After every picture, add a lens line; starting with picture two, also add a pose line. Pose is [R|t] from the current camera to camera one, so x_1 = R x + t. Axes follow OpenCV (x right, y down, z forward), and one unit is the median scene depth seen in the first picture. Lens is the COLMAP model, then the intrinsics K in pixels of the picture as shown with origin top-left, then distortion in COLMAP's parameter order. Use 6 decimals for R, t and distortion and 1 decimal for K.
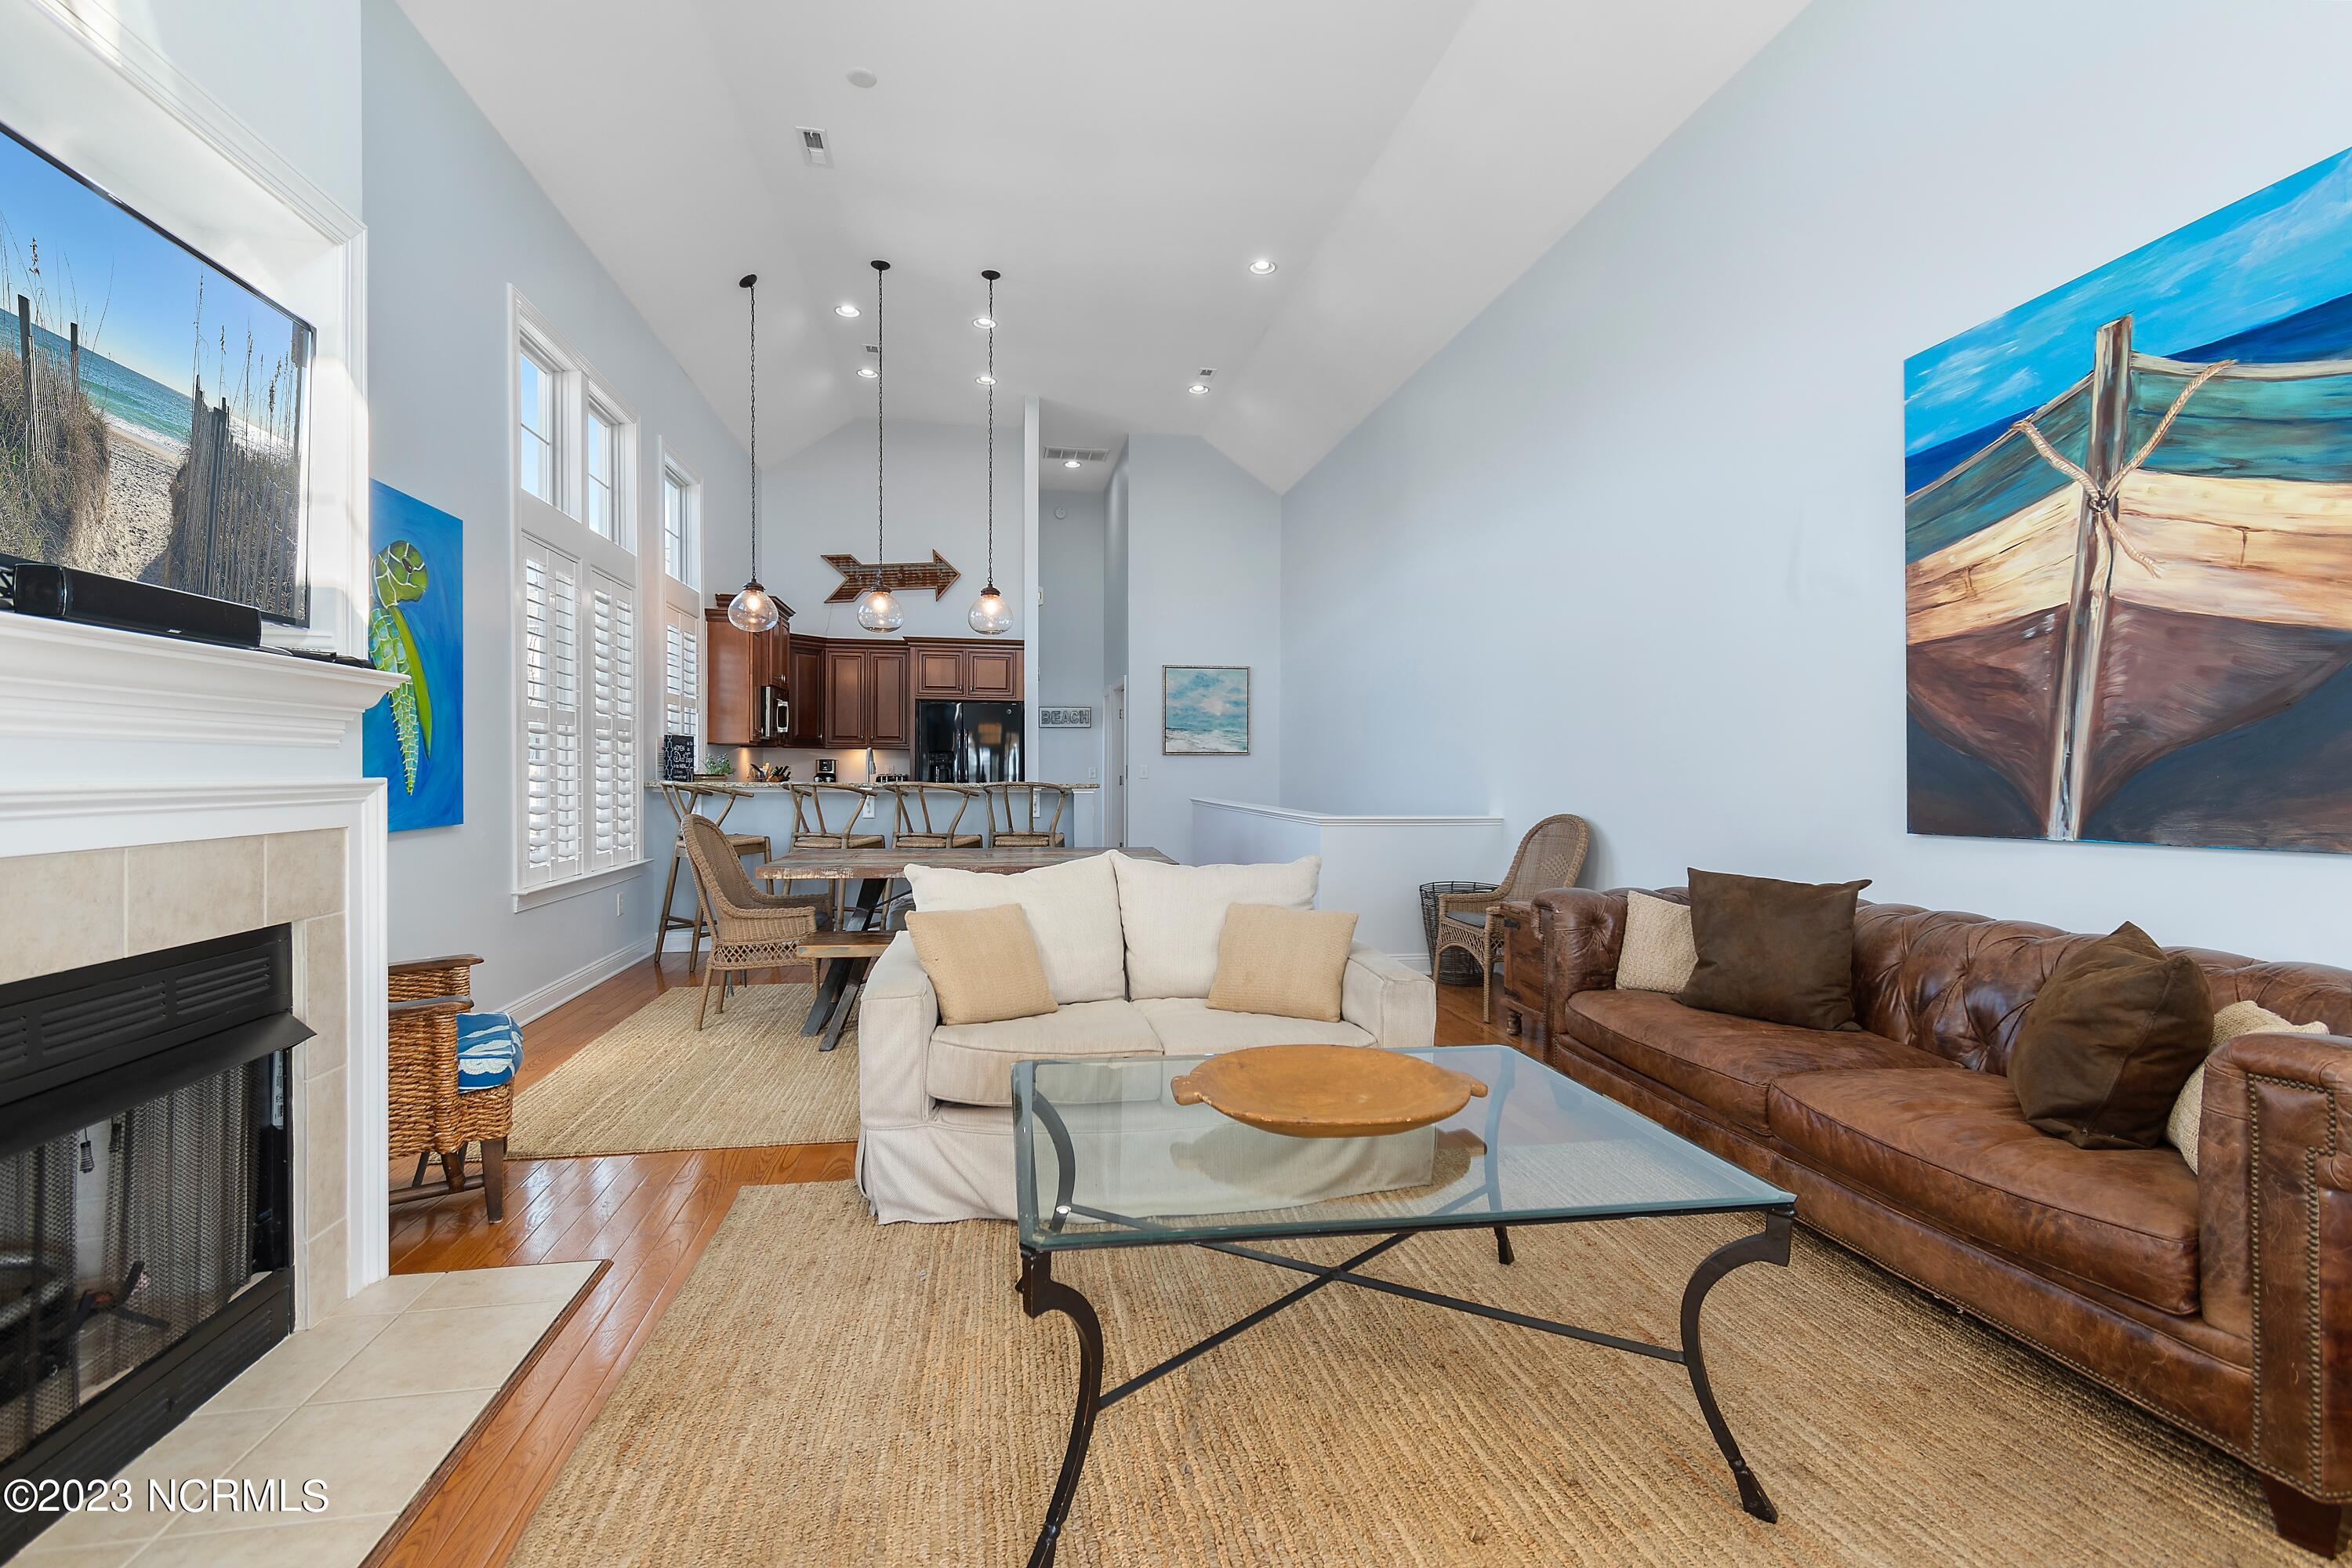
lens RADIAL K [[1053.9, 0, 1155.2], [0, 1053.9, 786.2], [0, 0, 1]] dist [0.003643, 0.000401]
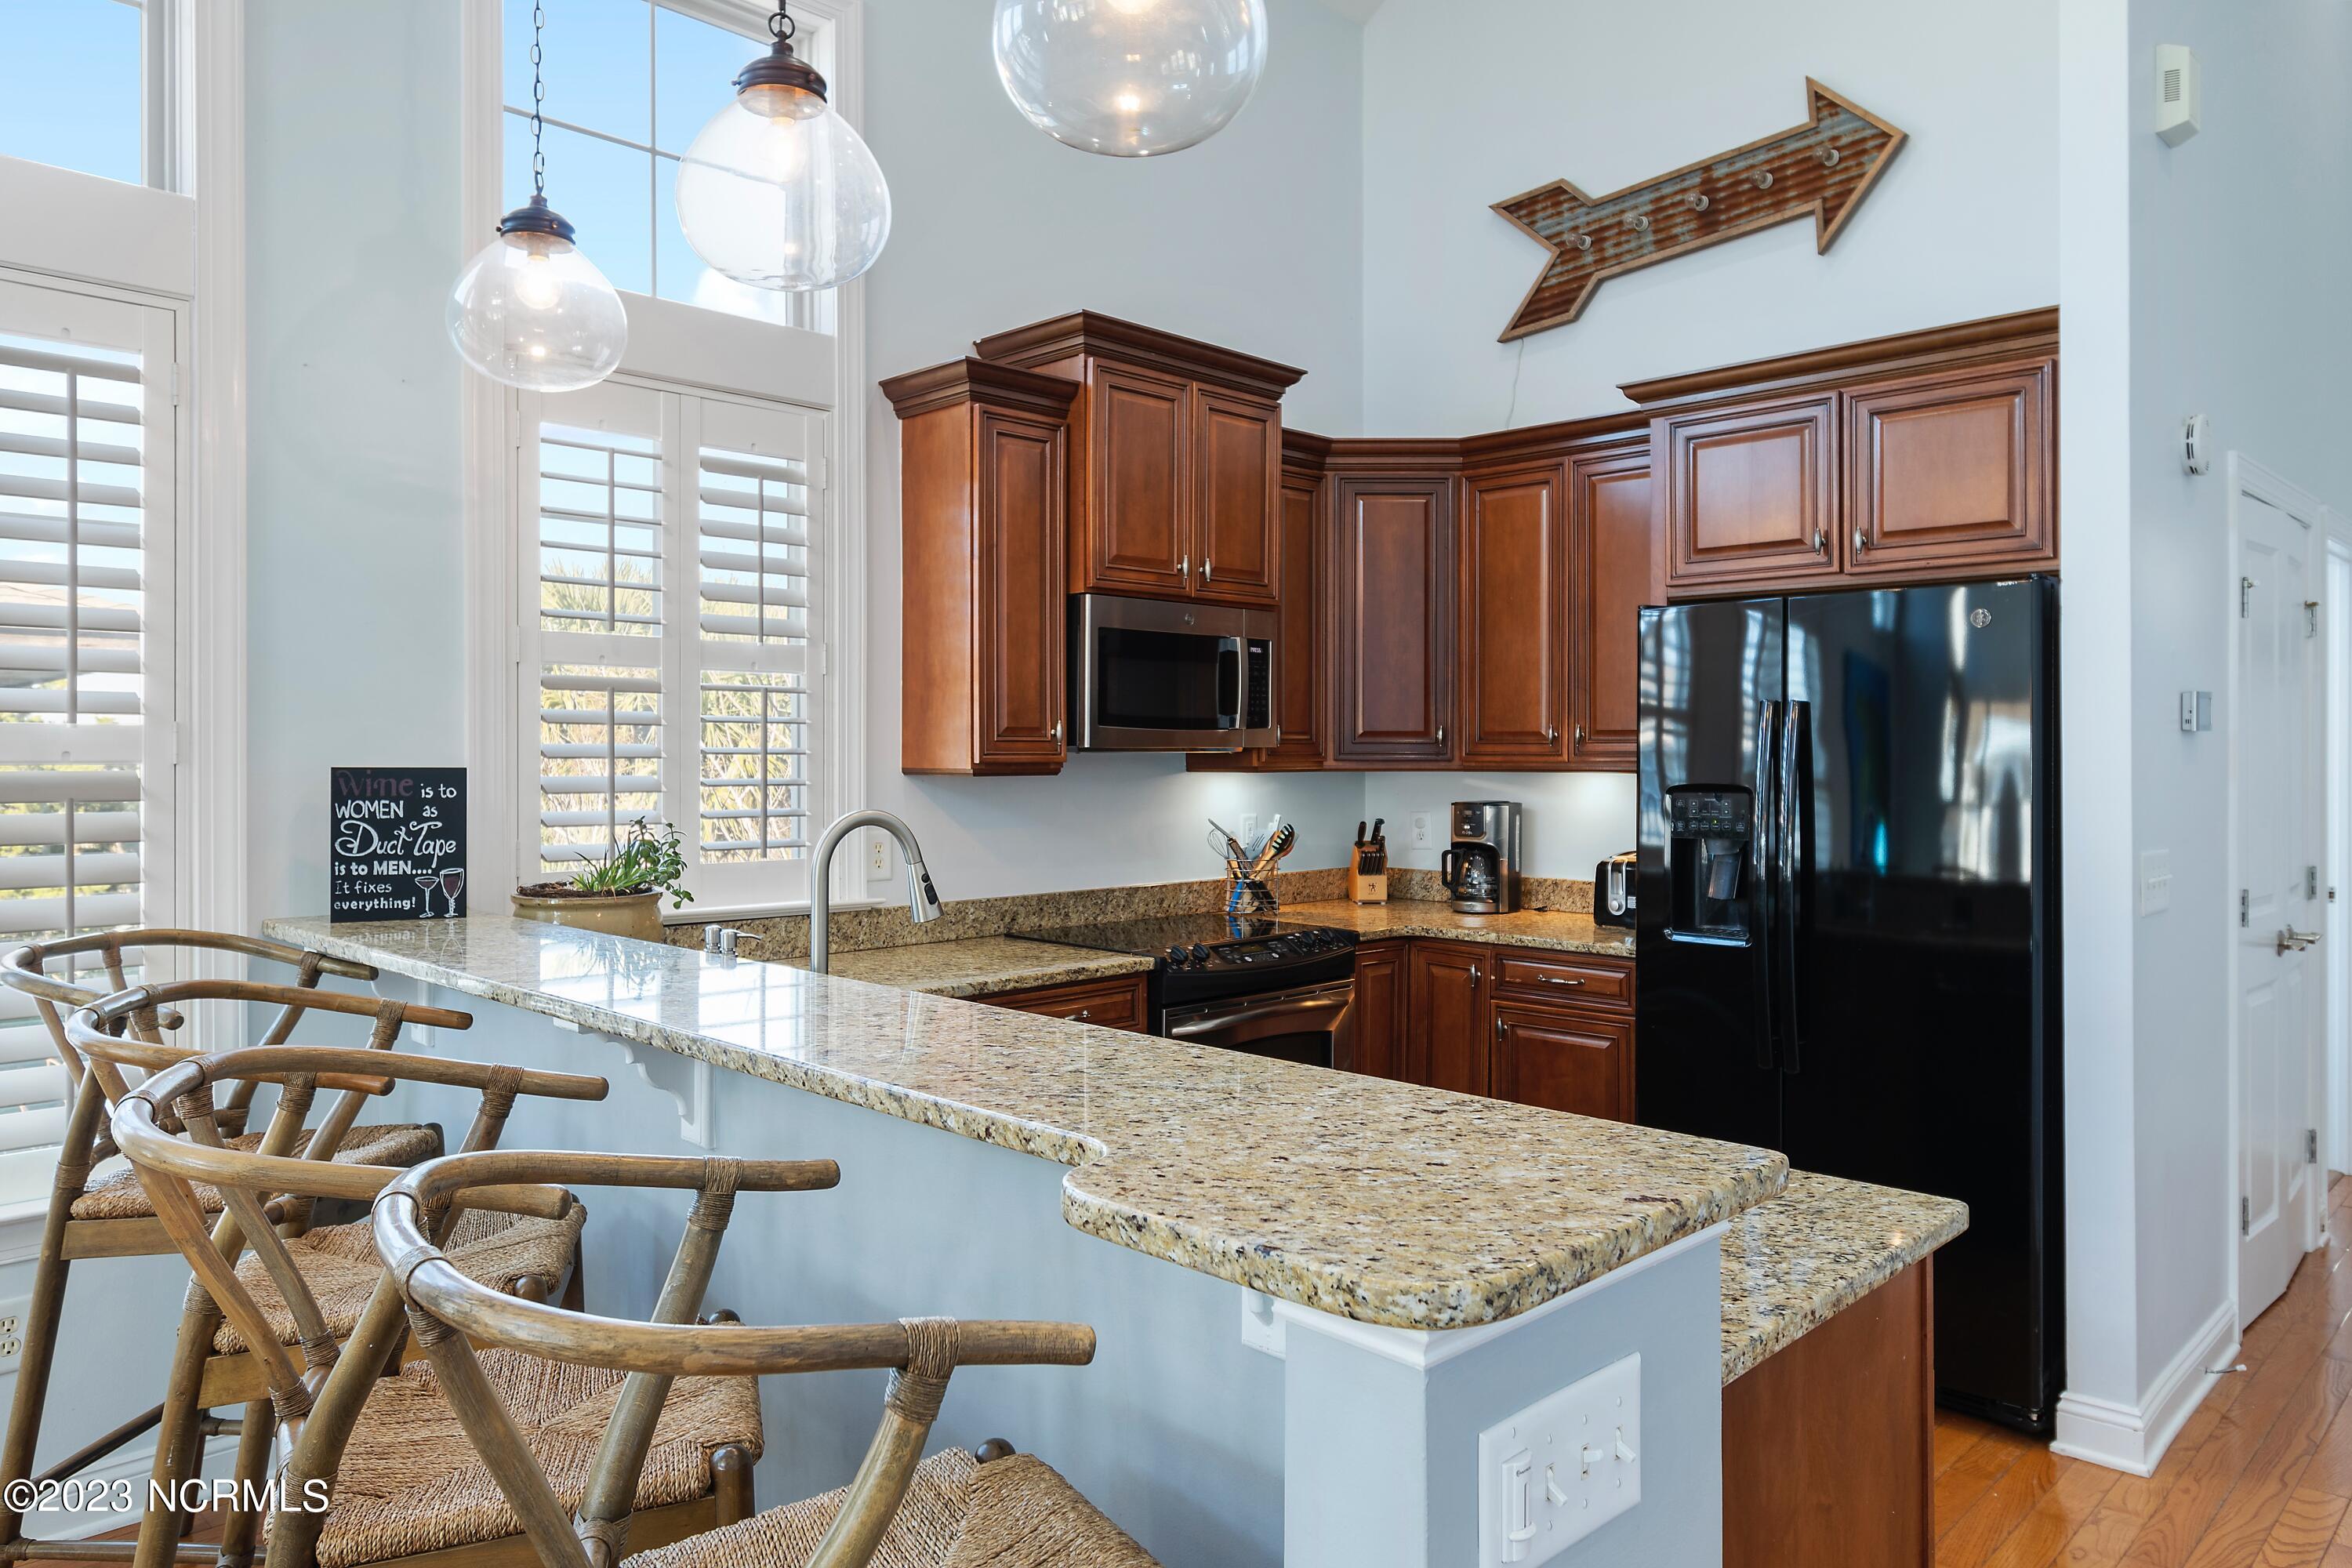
lens RADIAL K [[1569.7, 0, 1168.4], [0, 1569.7, 759.6], [0, 0, 1]] dist [0.007564, 0.000945]
pose [[0.590793, -0.001440, -0.806822, 0.110371], [-0.013076, 0.999850, -0.011360, -0.111008], [0.806718, 0.017262, 0.590685, 2.118759]]
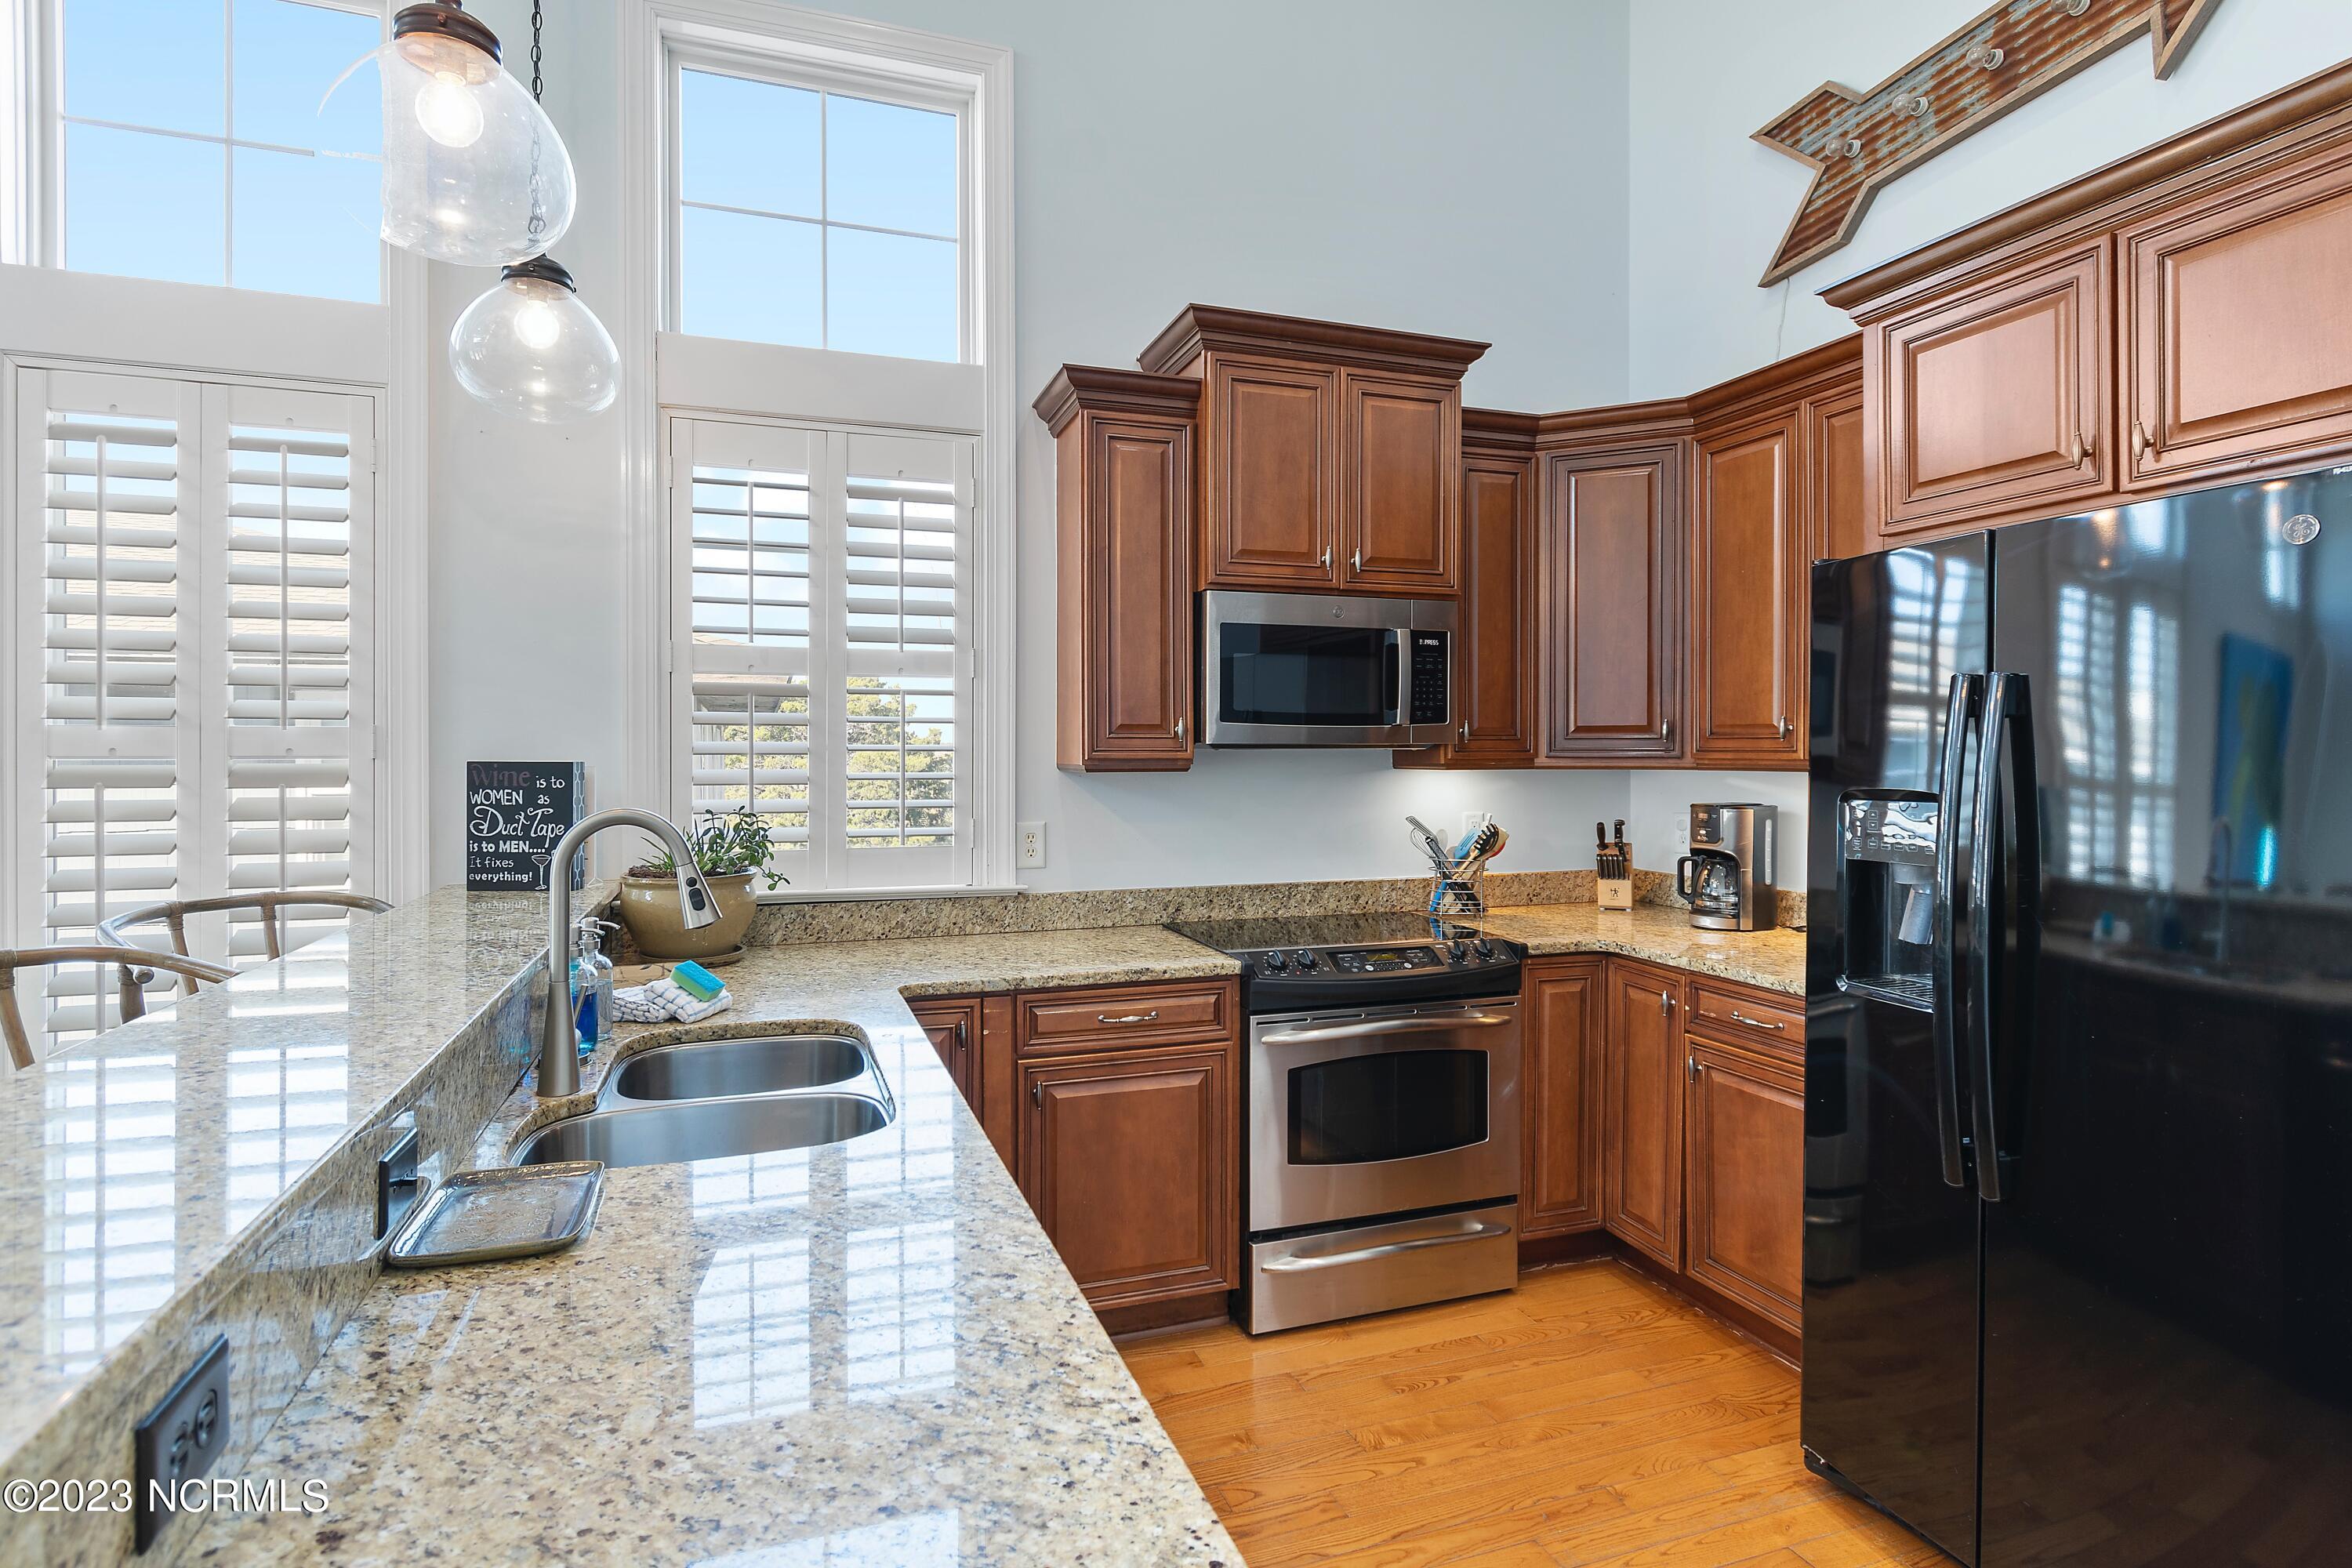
lens RADIAL K [[1197.3, 0, 1168.1], [0, 1197.3, 758.4], [0, 0, 1]] dist [0.009500, -0.005903]
pose [[0.177533, 0.000795, -0.984114, -0.016437], [-0.018055, 0.999834, -0.002449, -0.120609], [0.983949, 0.018203, 0.177518, 2.657415]]
